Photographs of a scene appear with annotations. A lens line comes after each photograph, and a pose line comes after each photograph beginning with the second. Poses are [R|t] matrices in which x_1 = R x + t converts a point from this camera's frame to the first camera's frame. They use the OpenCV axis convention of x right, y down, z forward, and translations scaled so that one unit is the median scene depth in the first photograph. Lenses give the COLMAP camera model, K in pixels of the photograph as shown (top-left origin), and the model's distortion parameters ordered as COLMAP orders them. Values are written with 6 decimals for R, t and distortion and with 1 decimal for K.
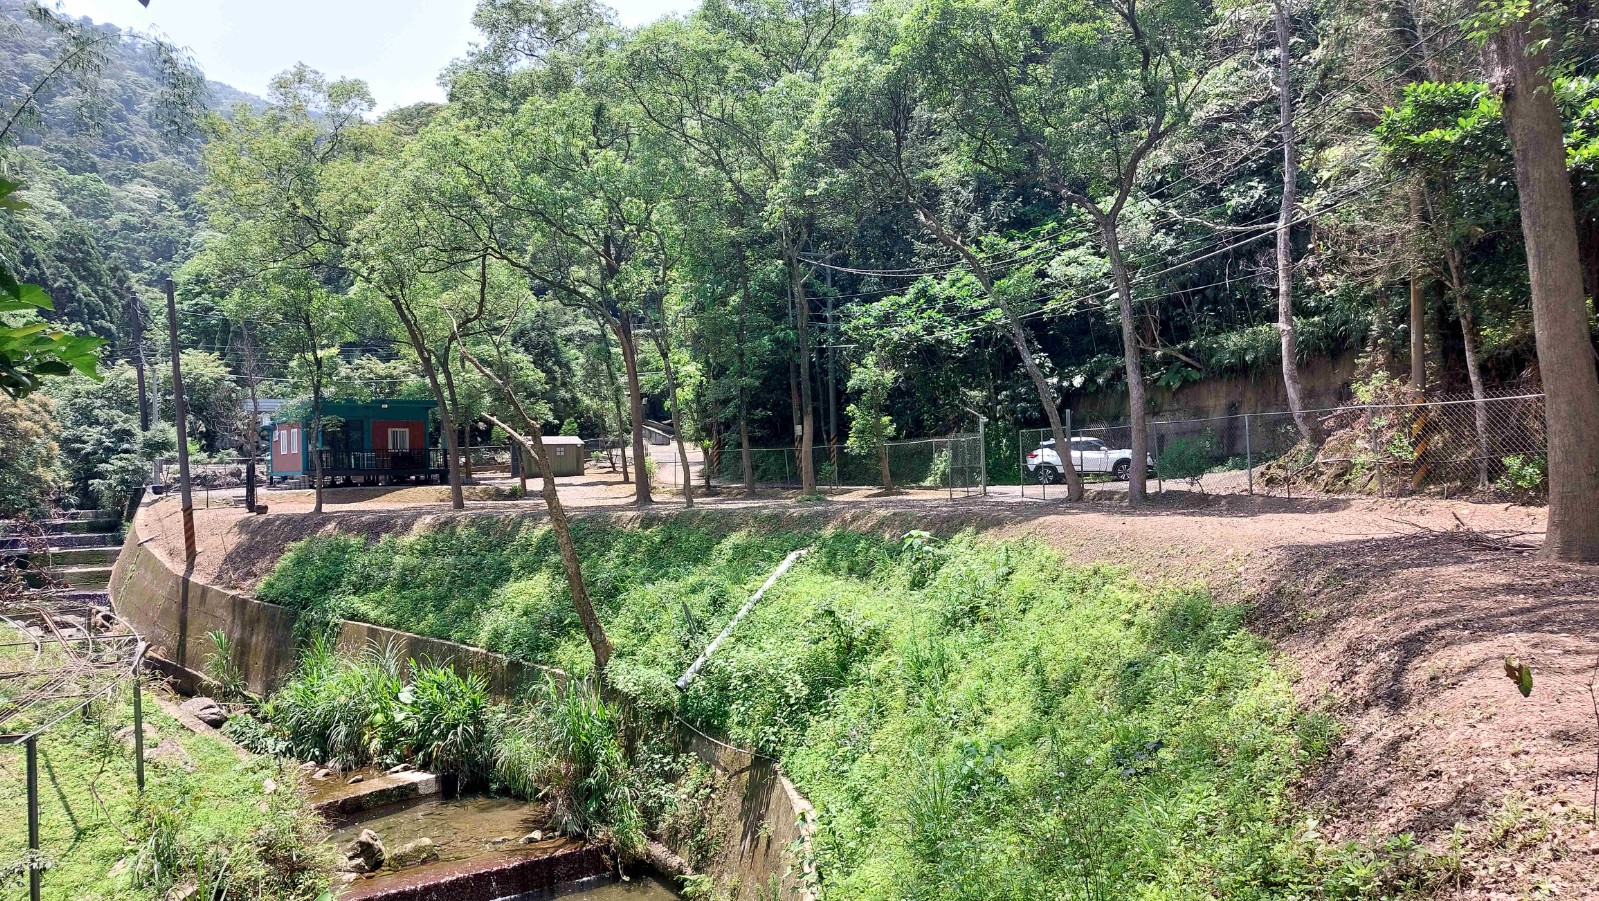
lens RADIAL K [[1178.3, 0, 799.4], [0, 1178.3, 455.2], [0, 0, 1]] dist [0.101525, -0.124418]
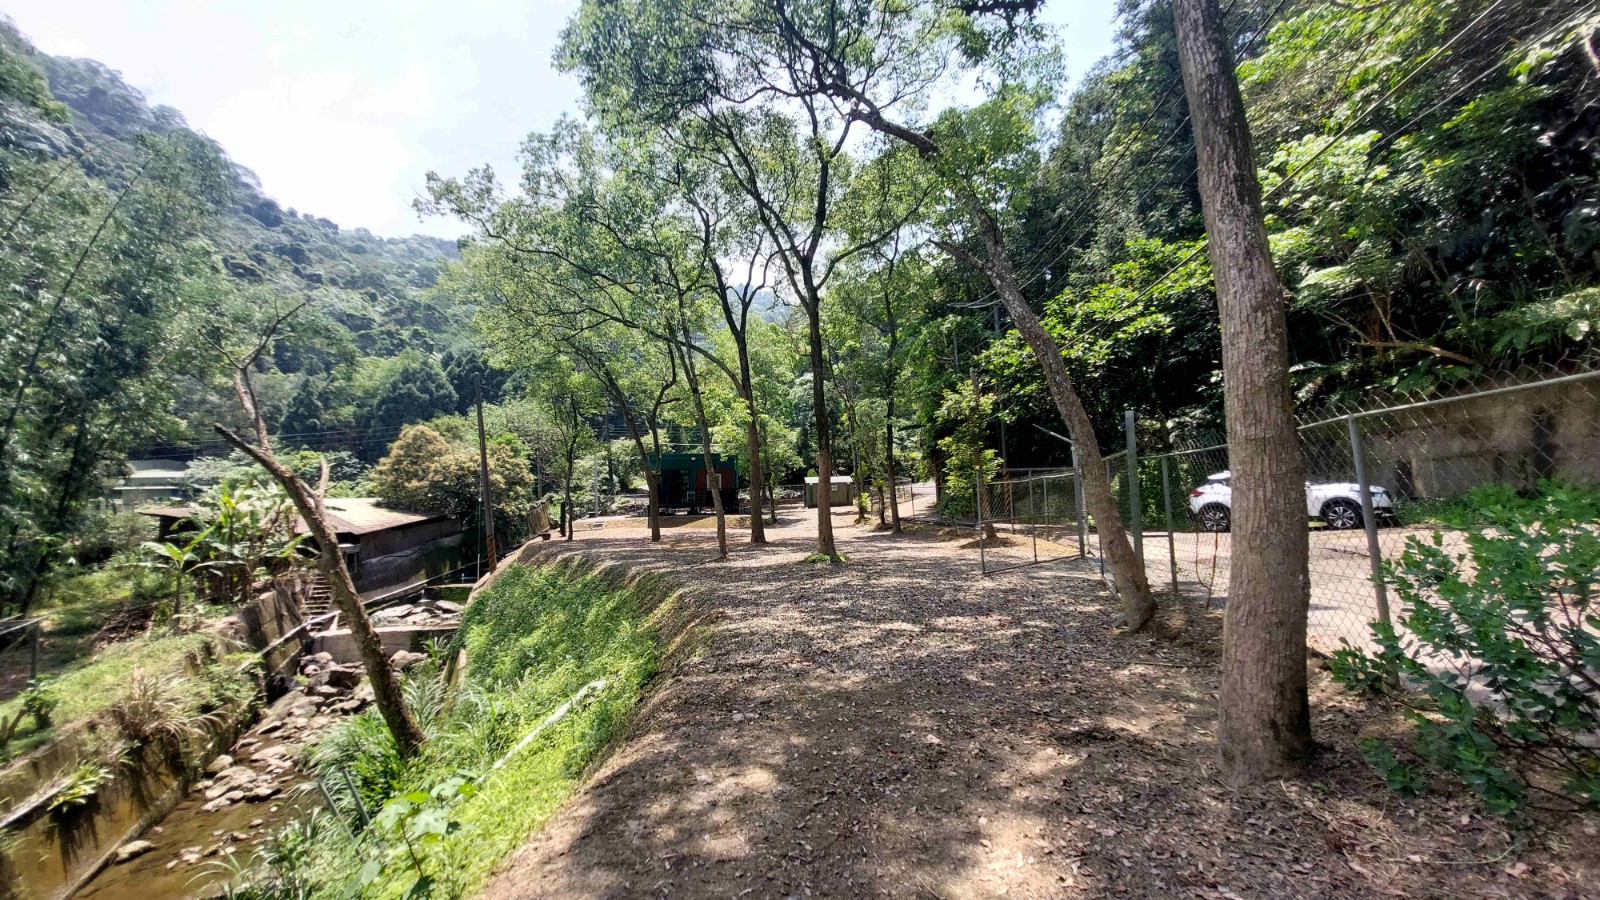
lens RADIAL K [[649.9, 0, 809.9], [0, 649.9, 465.3], [0, 0, 1]] dist [0.001539, -0.009400]
pose [[0.901258, -0.026341, -0.432481, 0.139368], [0.013383, 0.999366, -0.032981, -0.007127], [0.433076, 0.023936, 0.901040, 0.457477]]
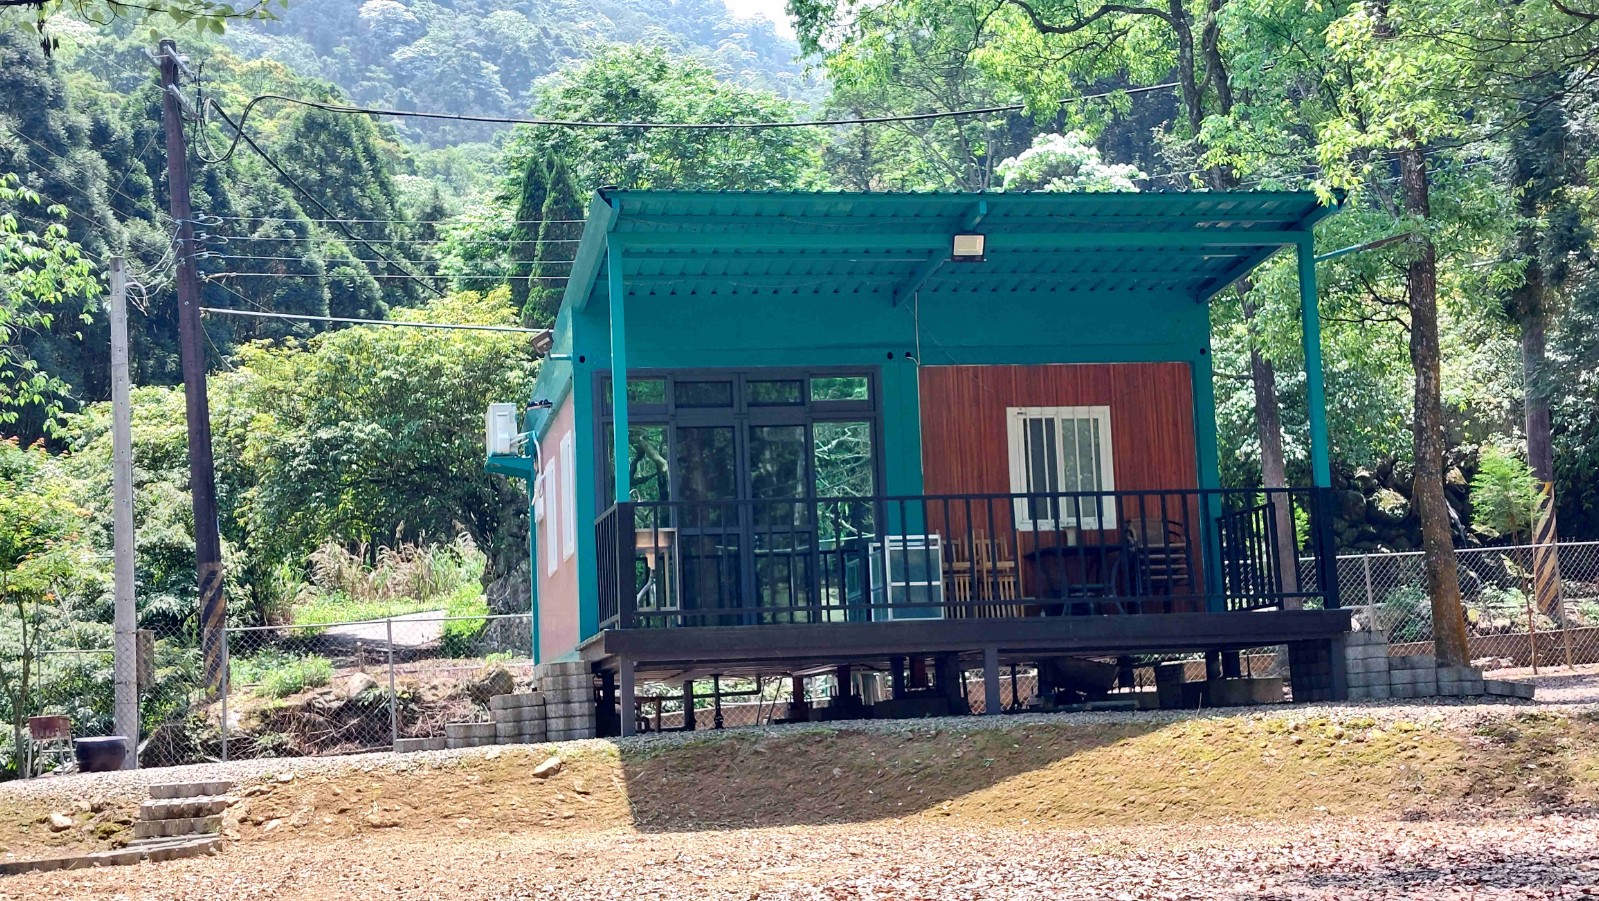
lens RADIAL K [[2297.2, 0, 800.9], [0, 2297.2, 468.0], [0, 0, 1]] dist [0.375532, -1.631690]
pose [[0.894063, -0.069346, -0.442542, -0.281783], [0.027588, 0.994593, -0.100116, 0.029069], [0.447092, 0.077301, 0.891142, 0.873059]]
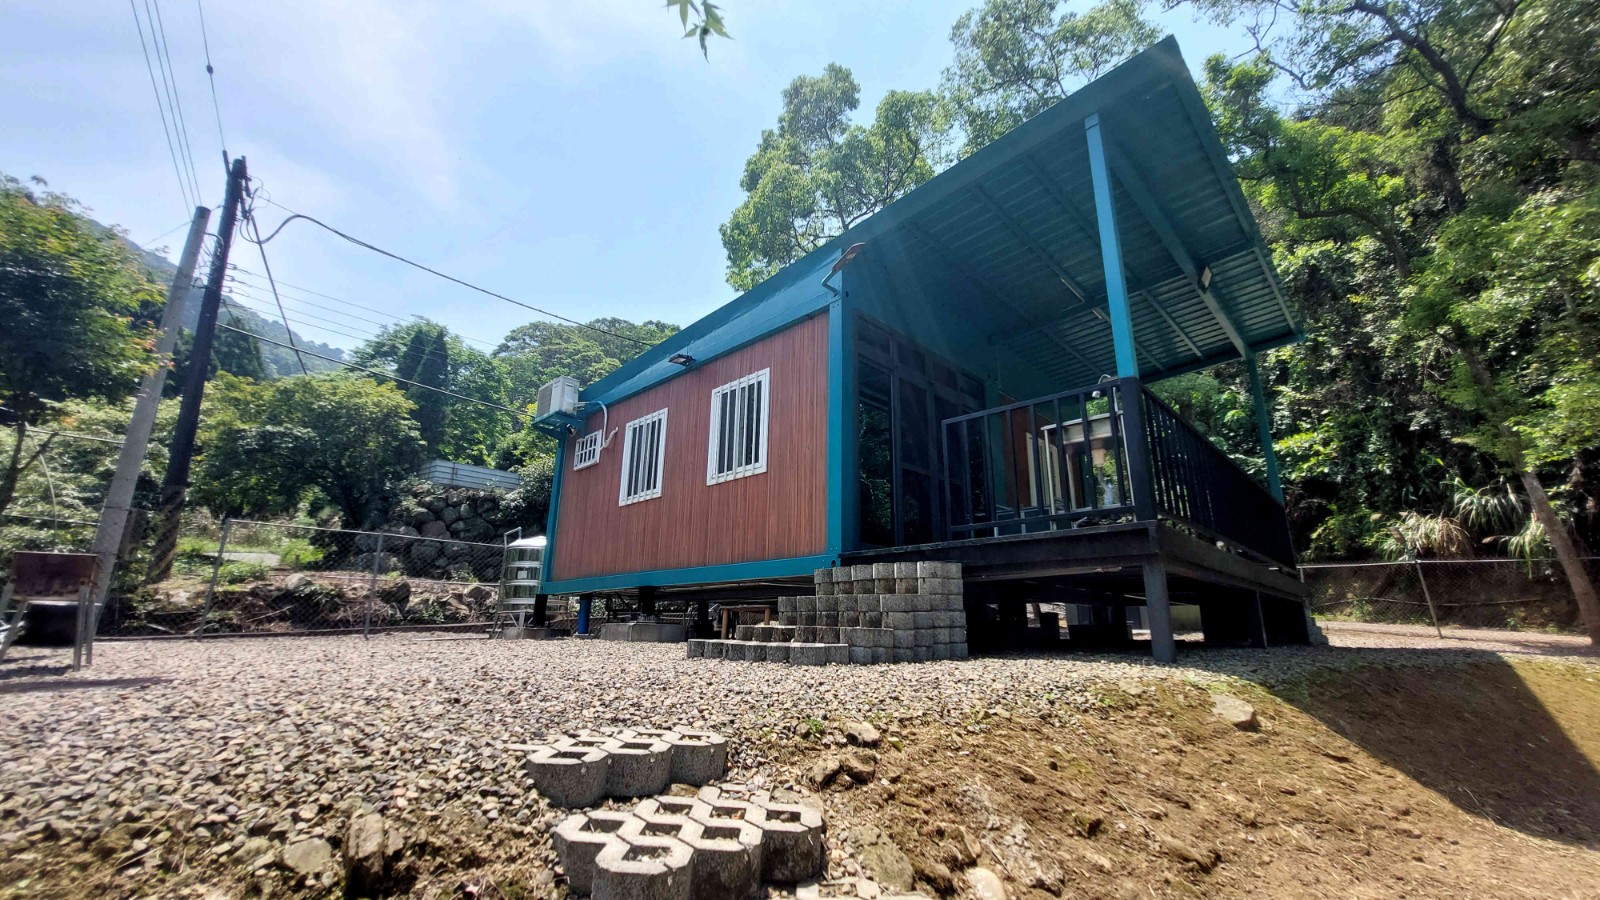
lens RADIAL K [[646.9, 0, 815.0], [0, 646.9, 449.9], [0, 0, 1]] dist [-0.016047, -0.000246]
pose [[0.986214, 0.077616, 0.146143, -0.551008], [-0.035950, 0.962574, -0.268624, 0.031813], [-0.161523, 0.259667, 0.952094, 1.139831]]
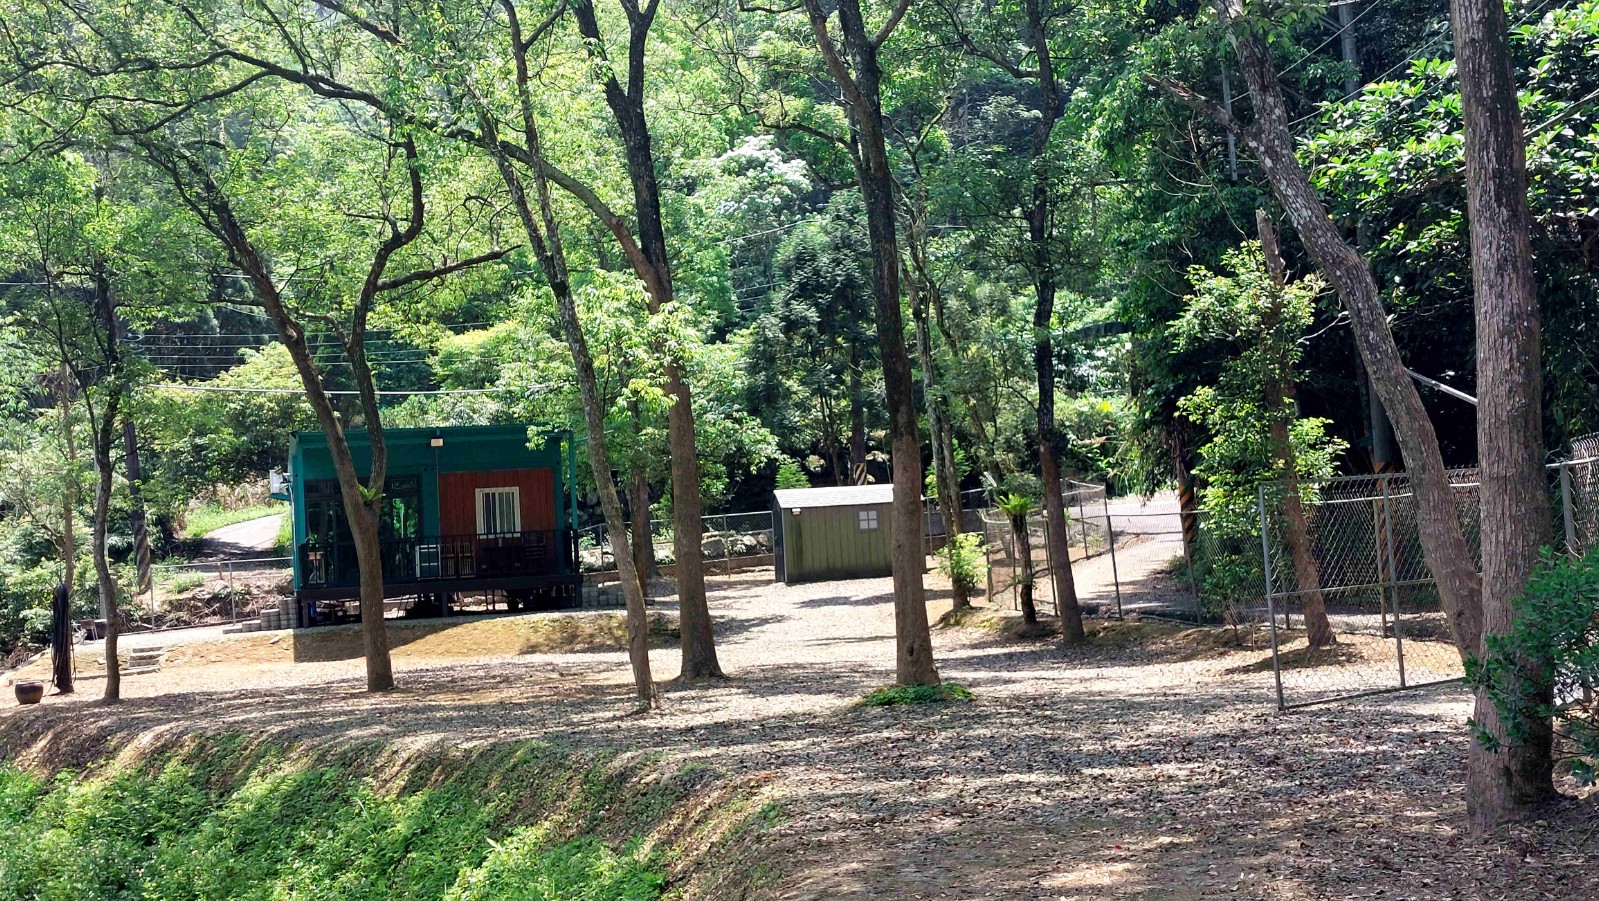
lens RADIAL K [[2297.2, 0, 800.9], [0, 2297.2, 468.0], [0, 0, 1]] dist [0.375532, -1.631690]
pose [[0.911352, -0.045756, -0.409076, 0.183476], [0.041634, 0.998953, -0.018982, -0.010927], [0.409516, 0.000268, 0.912303, 0.302762]]
